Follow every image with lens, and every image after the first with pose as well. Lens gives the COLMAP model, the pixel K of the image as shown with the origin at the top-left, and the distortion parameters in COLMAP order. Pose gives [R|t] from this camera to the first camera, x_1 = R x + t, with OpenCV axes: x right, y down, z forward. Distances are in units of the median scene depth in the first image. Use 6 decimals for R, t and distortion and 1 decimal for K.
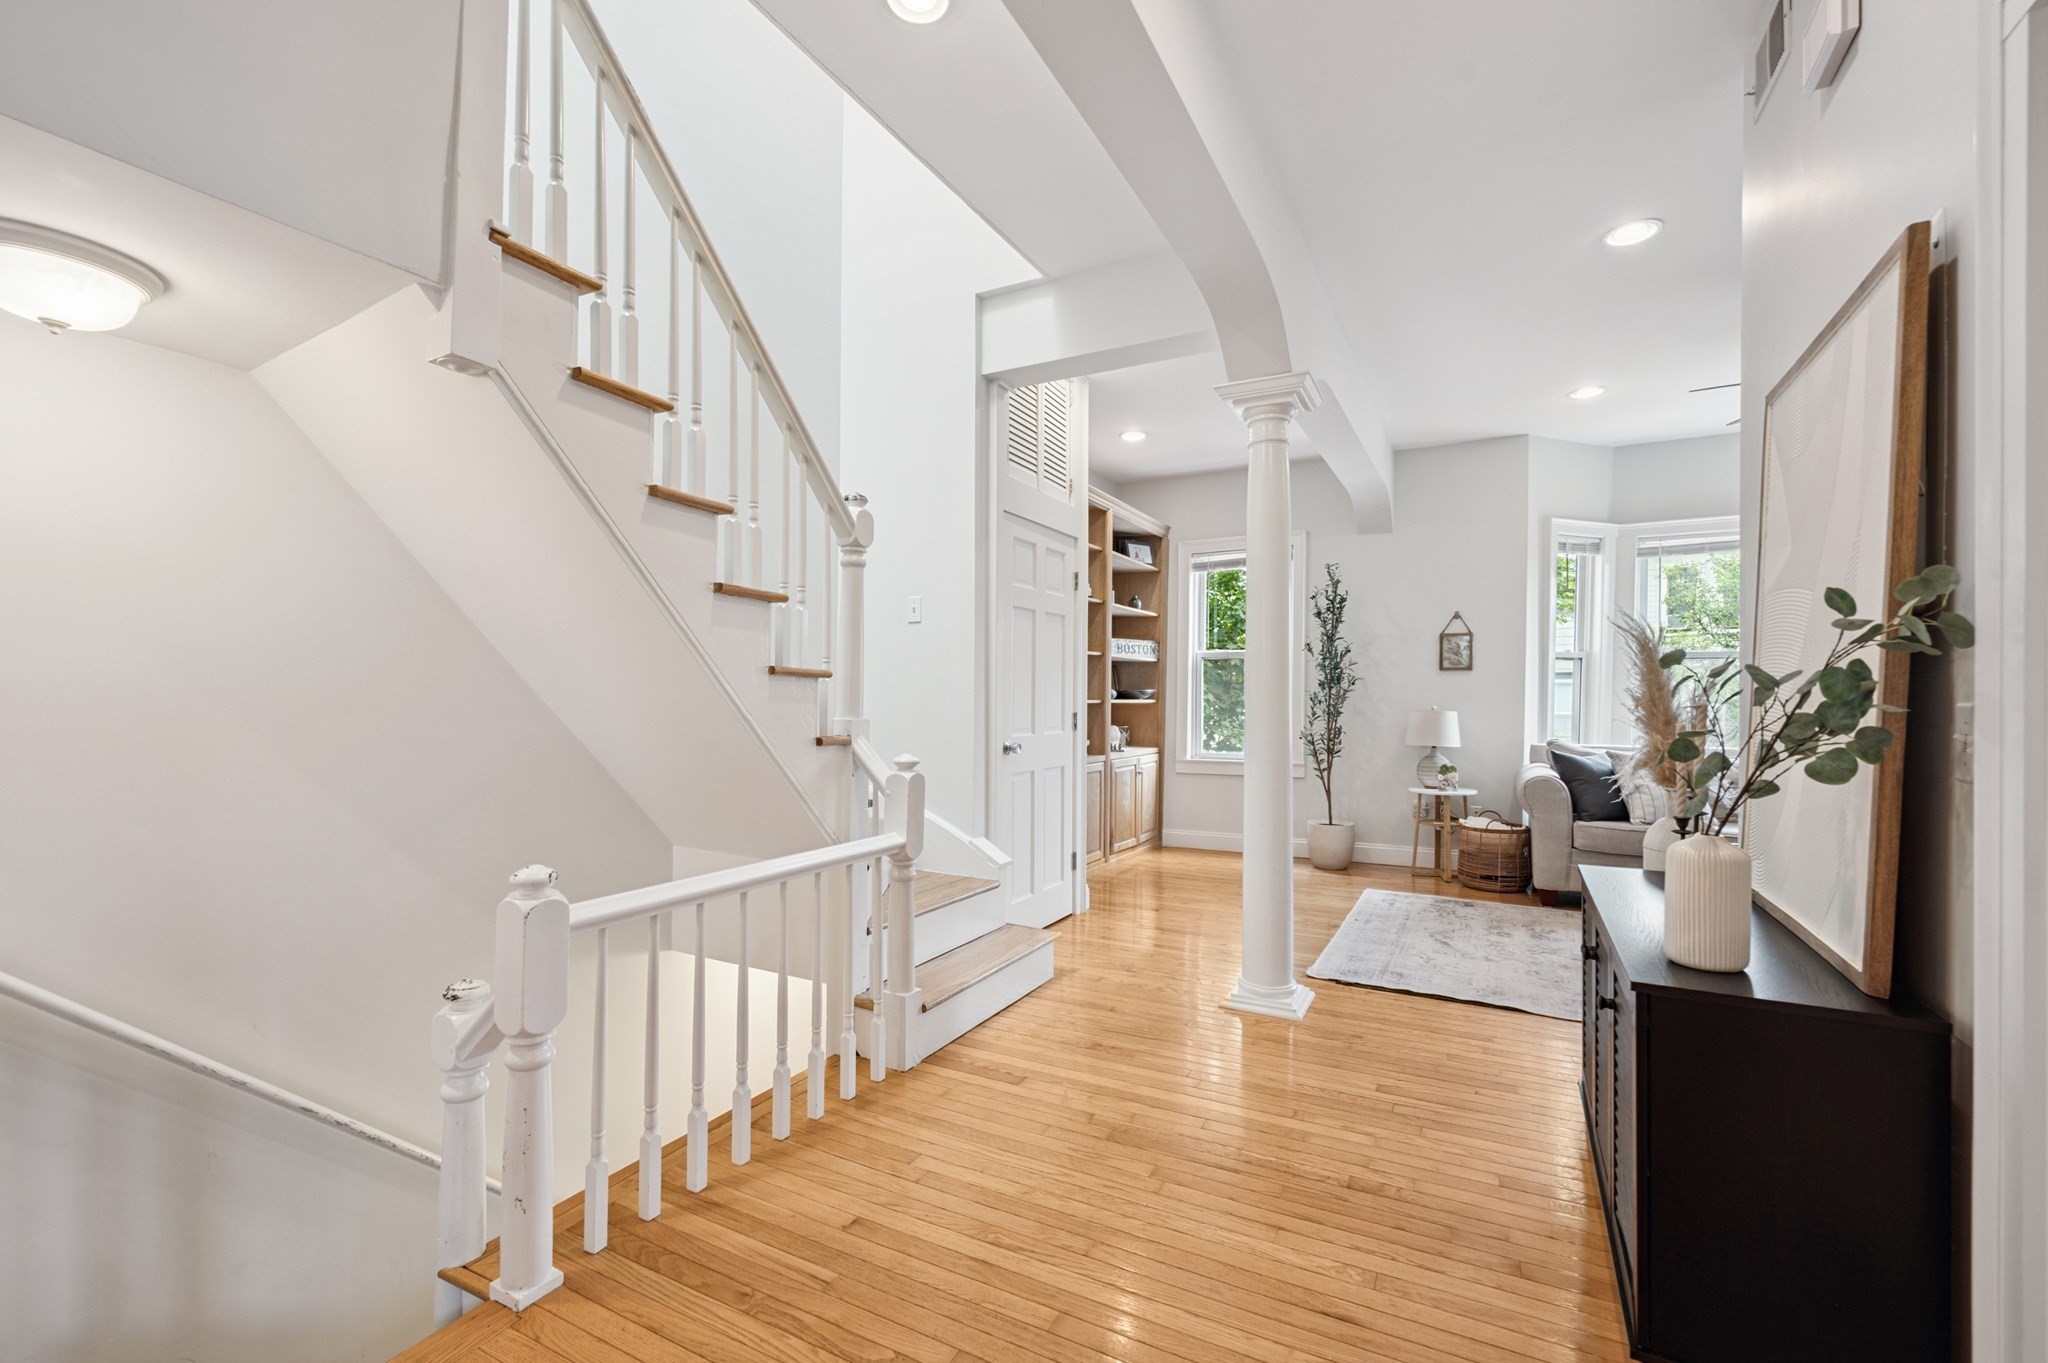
lens RADIAL K [[847.1, 0, 1029.2], [0, 847.1, 703.1], [0, 0, 1]] dist [-0.000598, -0.000120]
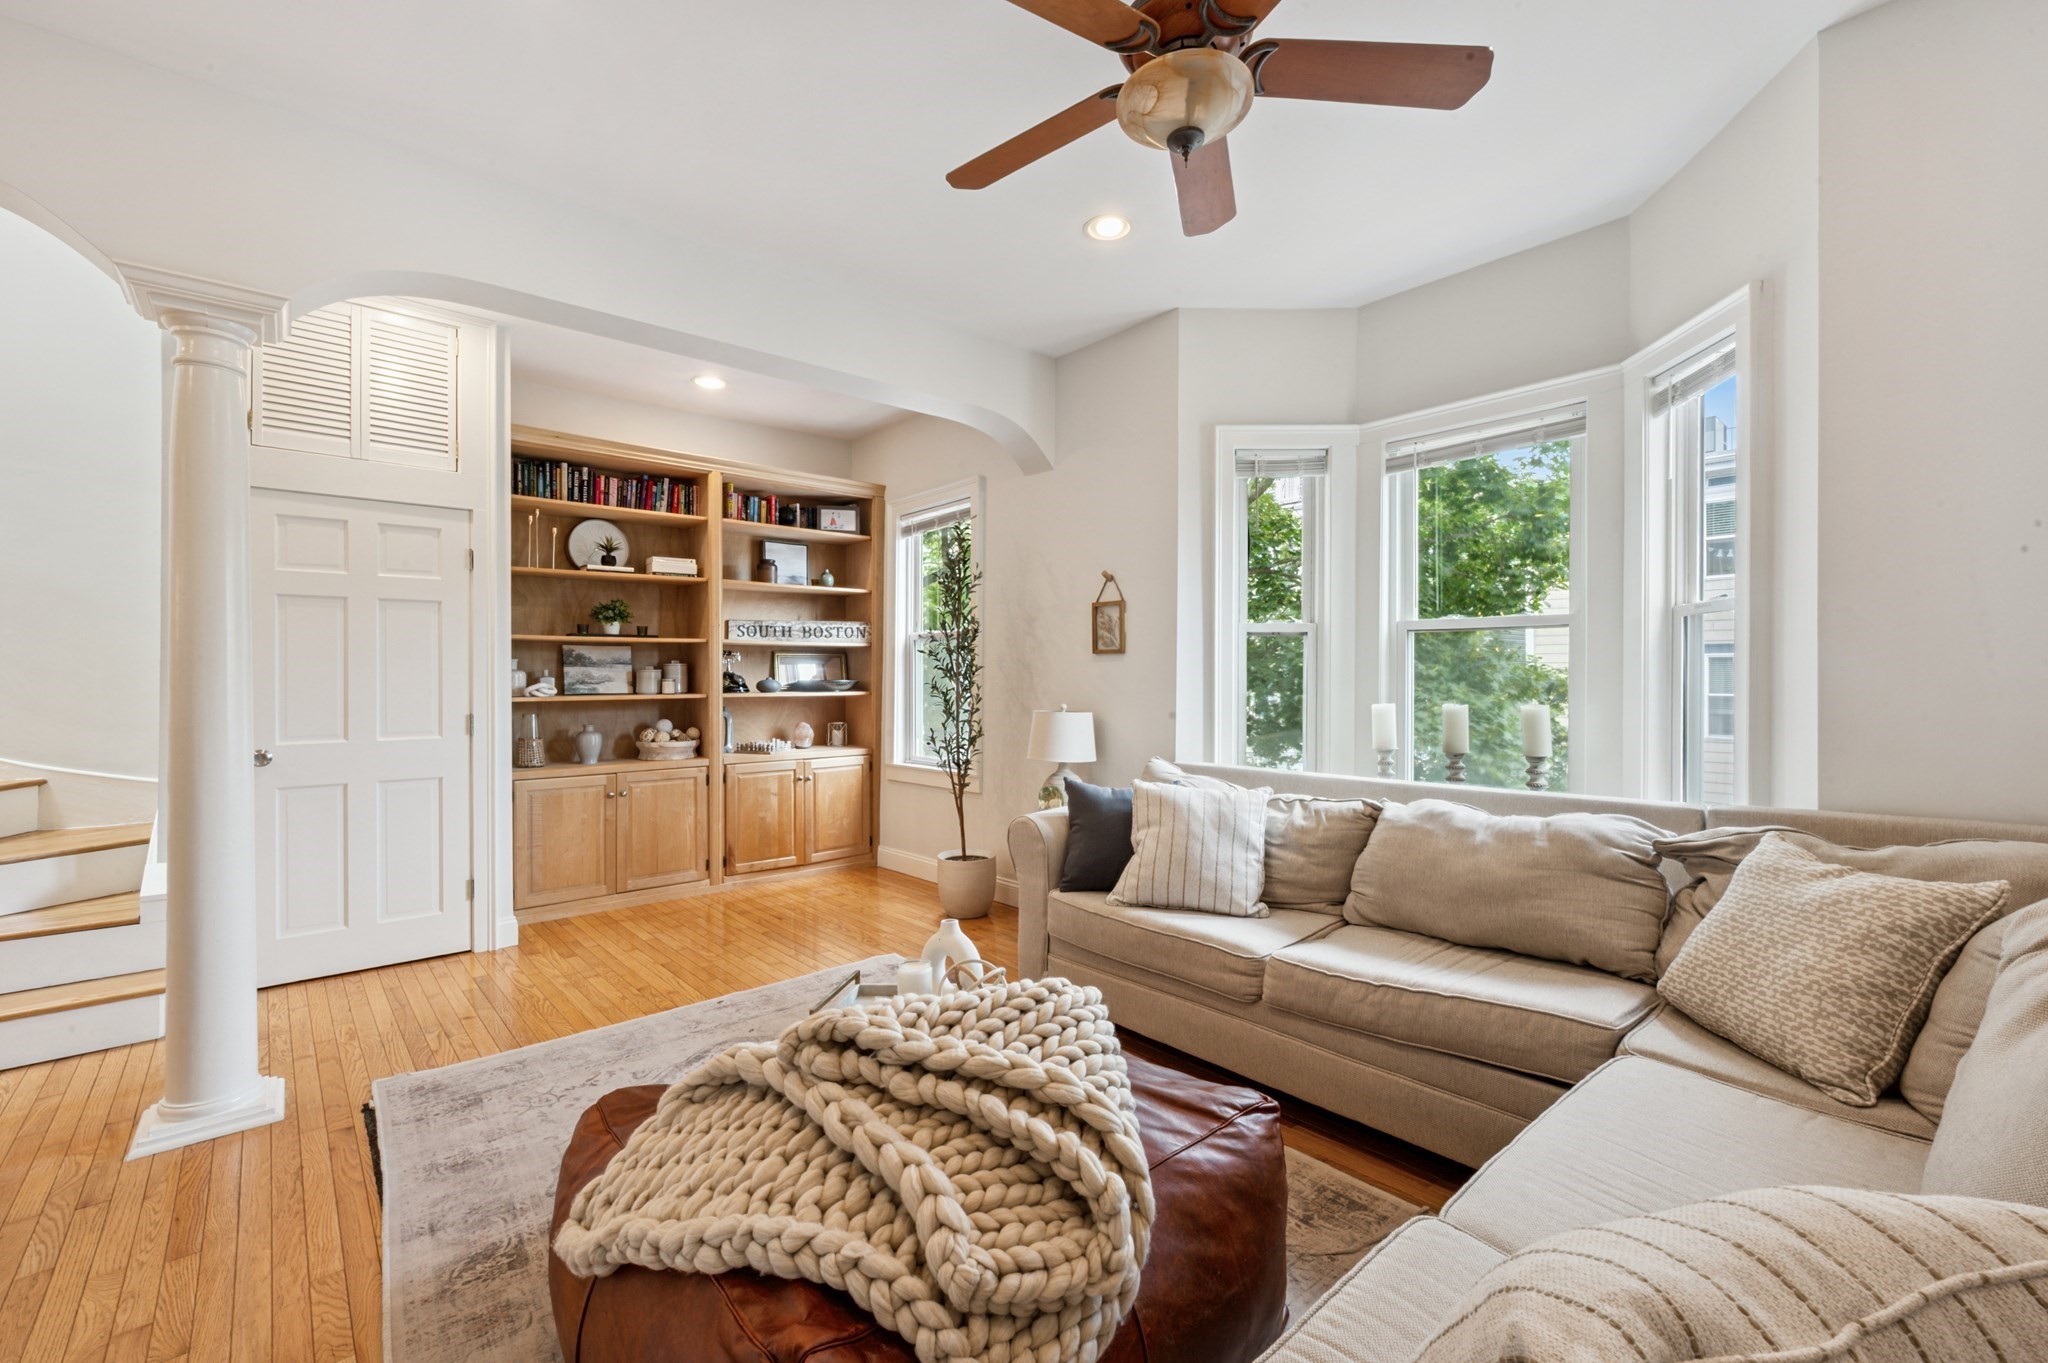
lens RADIAL K [[840.5, 0, 1035.4], [0, 840.5, 678.7], [0, 0, 1]] dist [-0.001365, -0.000016]
pose [[0.939439, -0.005627, -0.342669, 0.705218], [0.005123, 0.999984, -0.002375, -0.016646], [0.342677, 0.000476, 0.939453, 0.322522]]
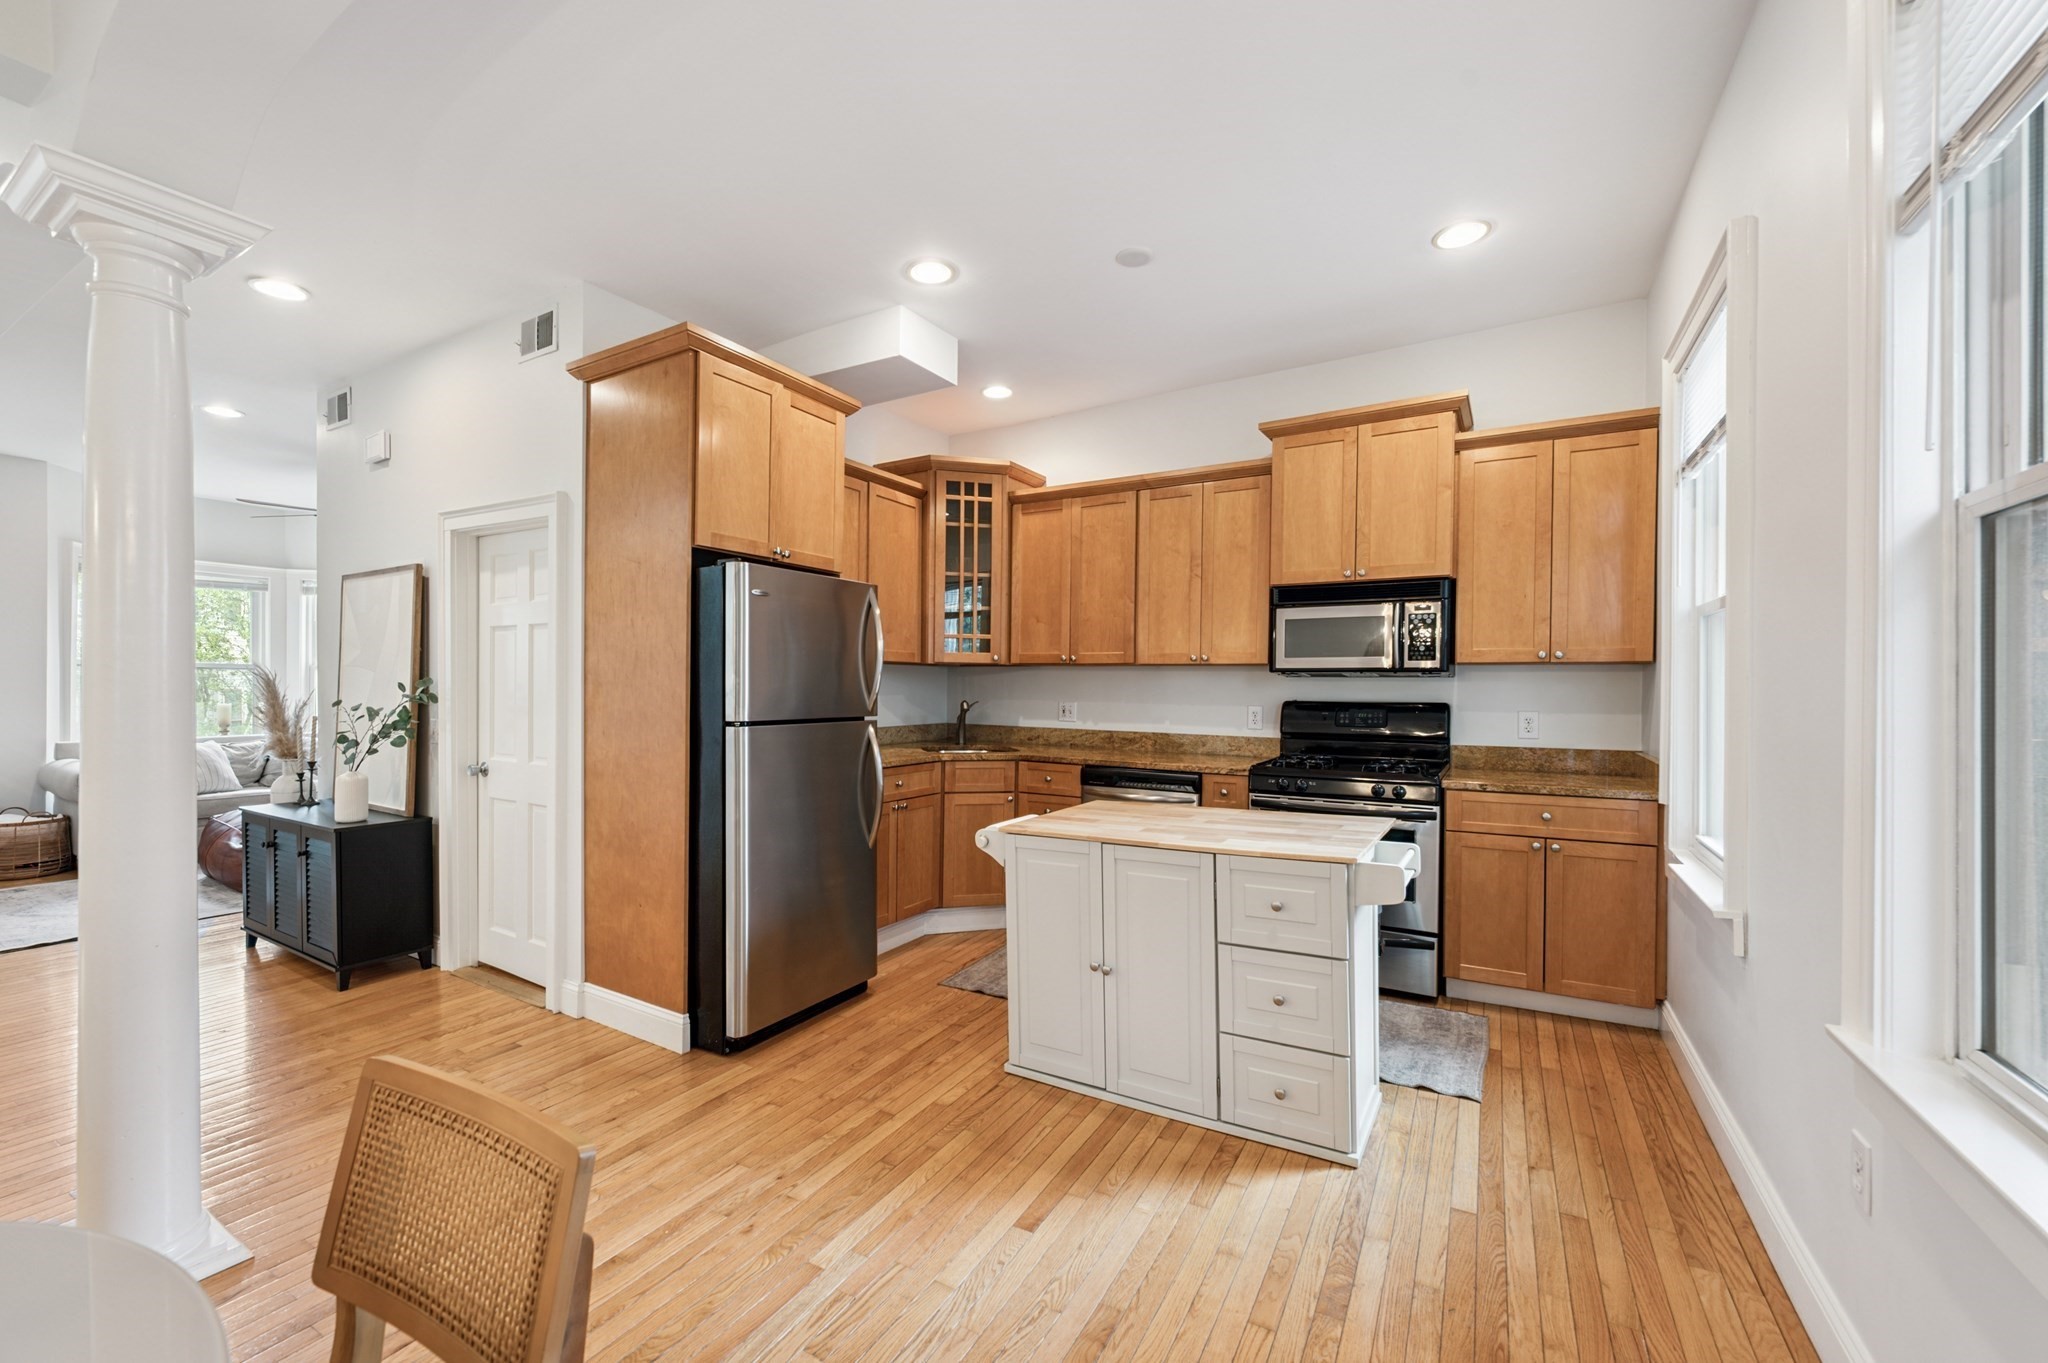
lens RADIAL K [[823.5, 0, 1024.7], [0, 823.5, 692.4], [0, 0, 1]] dist [-0.000403, 0.000138]
pose [[0.035398, -0.010778, 0.999315, -0.434095], [-0.002748, 0.999937, 0.010882, -0.031629], [-0.999370, -0.003131, 0.035366, -0.303070]]
